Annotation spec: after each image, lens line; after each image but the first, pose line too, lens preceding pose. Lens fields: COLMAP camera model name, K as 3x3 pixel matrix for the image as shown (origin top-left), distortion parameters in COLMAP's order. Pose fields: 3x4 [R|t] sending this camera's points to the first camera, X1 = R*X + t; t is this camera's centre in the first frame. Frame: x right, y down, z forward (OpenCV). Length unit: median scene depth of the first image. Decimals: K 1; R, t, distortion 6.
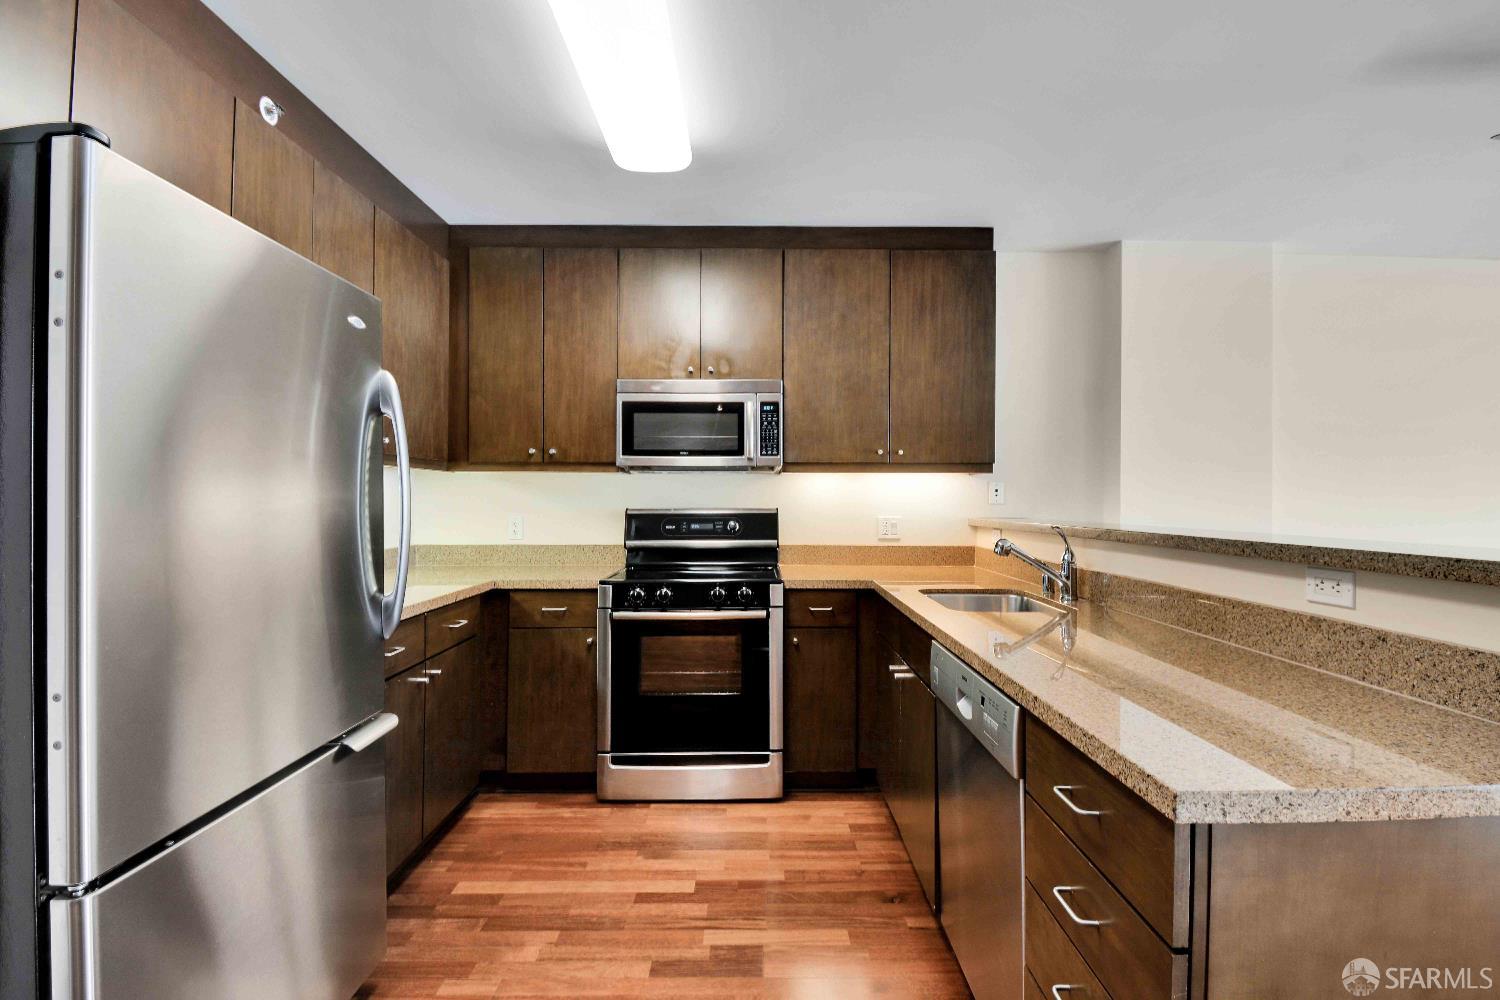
lens RADIAL K [[687.0, 0, 760.9], [0, 687.0, 501.6], [0, 0, 1]] dist [0.006164, -0.013948]
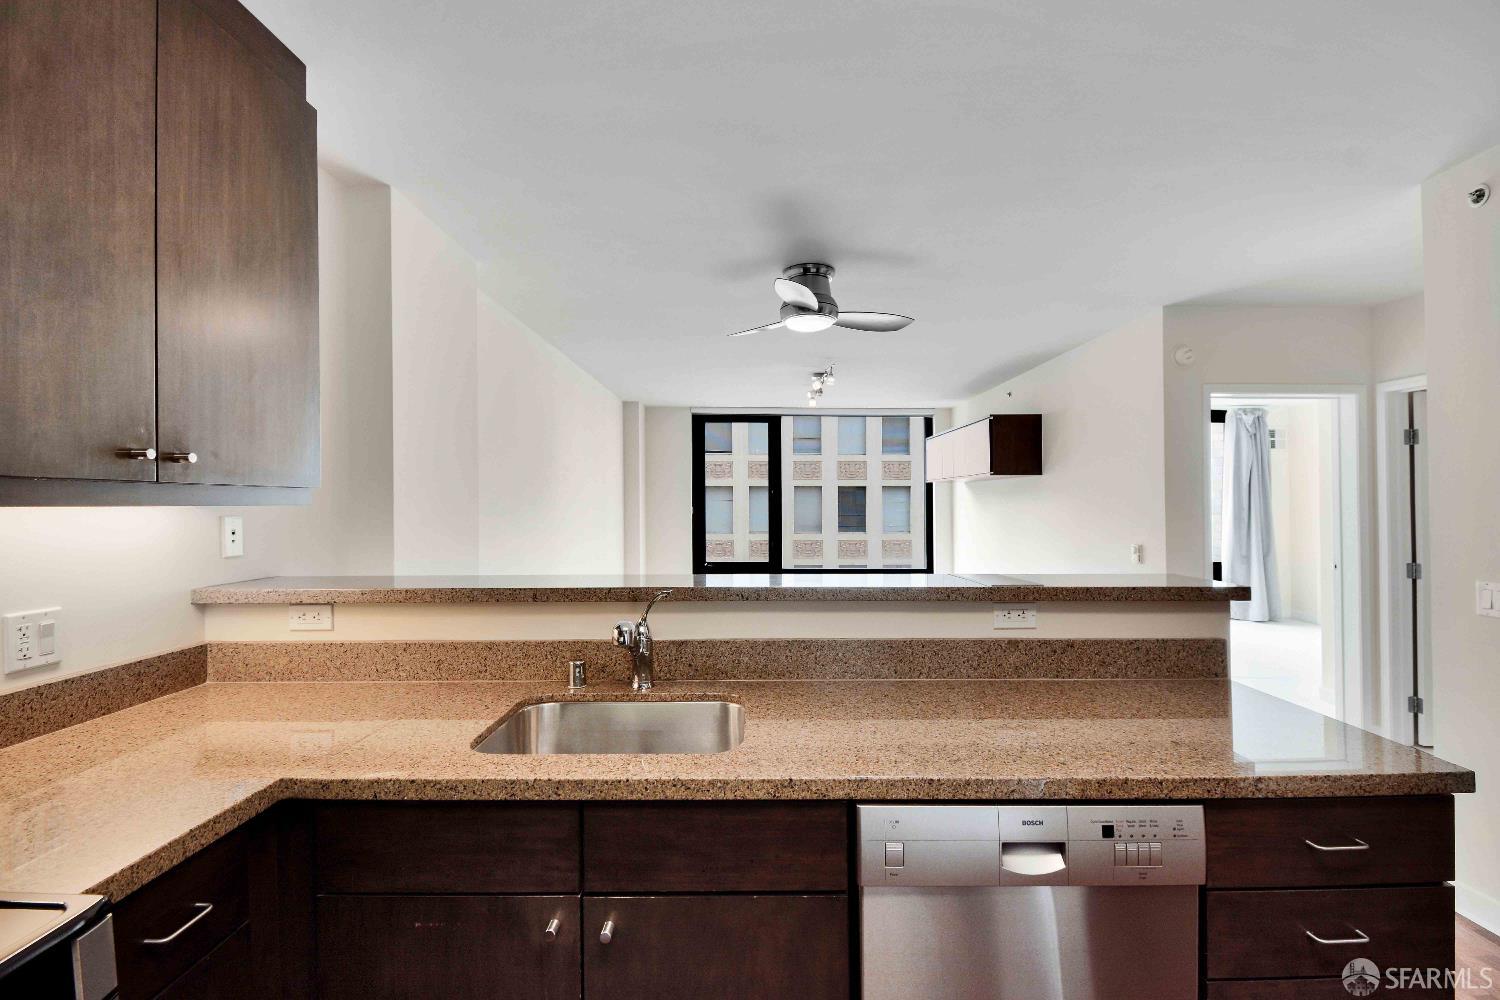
lens RADIAL K [[687.0, 0, 751.2], [0, 687.0, 462.6], [0, 0, 1]] dist [0.006164, -0.013948]
pose [[-0.000099, 0.044944, 0.998990, -0.254667], [0.002908, 0.998985, -0.044943, -0.055473], [-0.999996, 0.002900, -0.000229, 0.713201]]
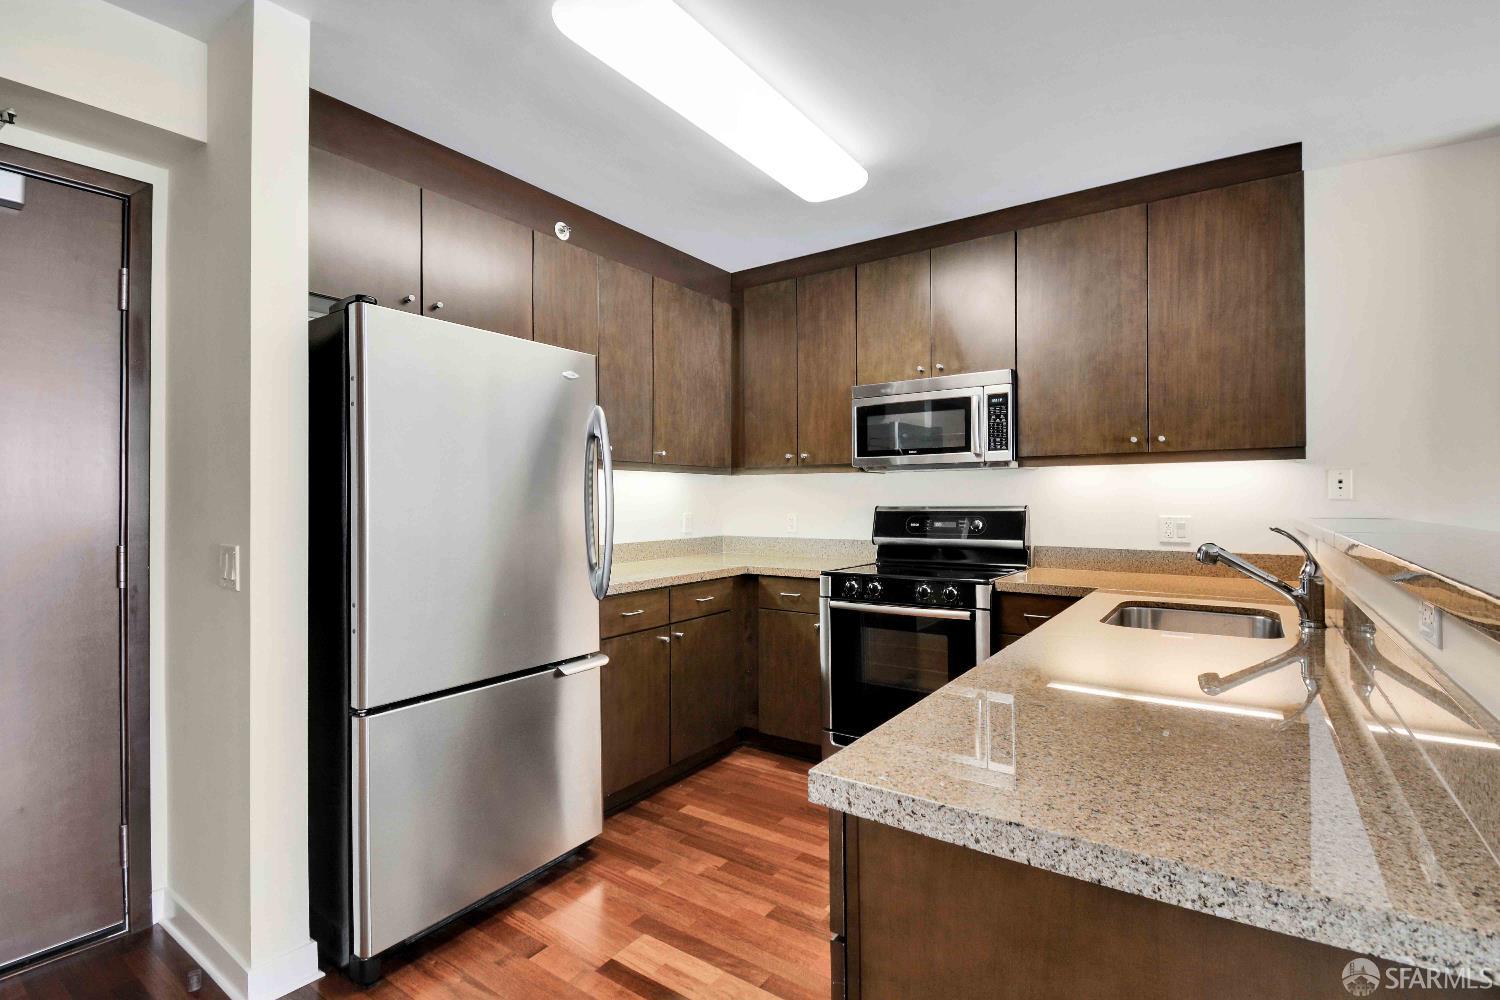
lens RADIAL K [[687.0, 0, 745.6], [0, 687.0, 489.2], [0, 0, 1]] dist [0.006164, -0.013948]
pose [[0.816706, -0.015109, -0.576856, 0.296821], [0.003915, 0.999779, -0.020643, 0.005356], [0.577040, 0.014600, 0.816585, 0.025347]]
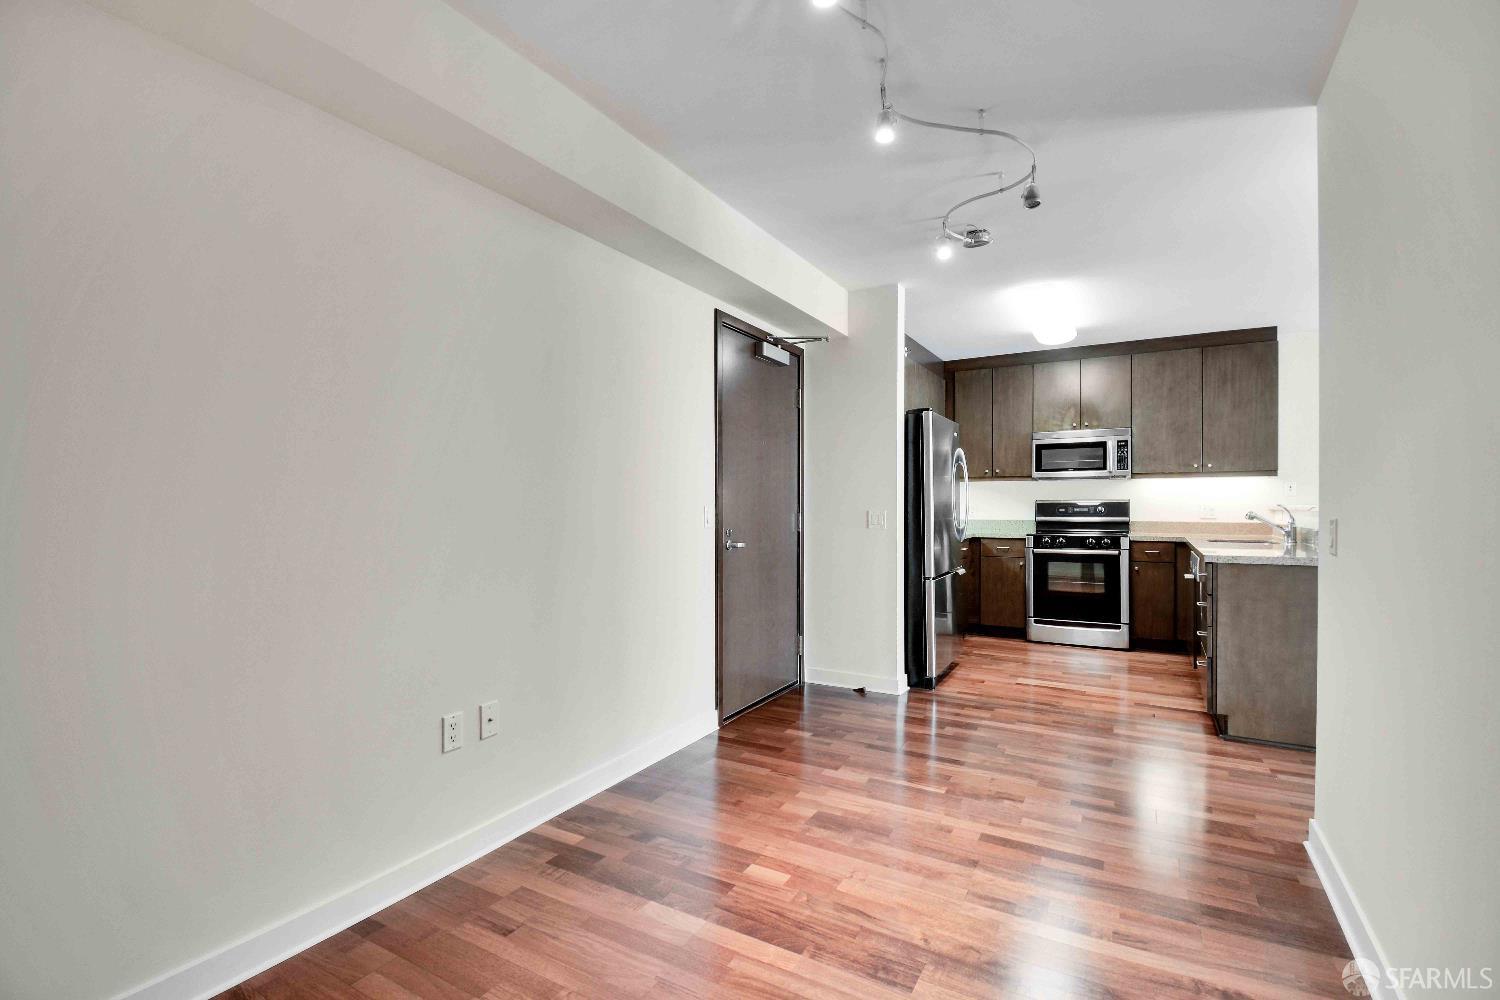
lens RADIAL K [[687.0, 0, 747.2], [0, 687.0, 506.5], [0, 0, 1]] dist [0.006164, -0.013948]
pose [[0.861287, -0.003080, -0.508110, 0.088267], [0.003687, 0.999993, 0.000188, 0.028346], [0.508106, -0.002035, 0.861292, -1.168002]]
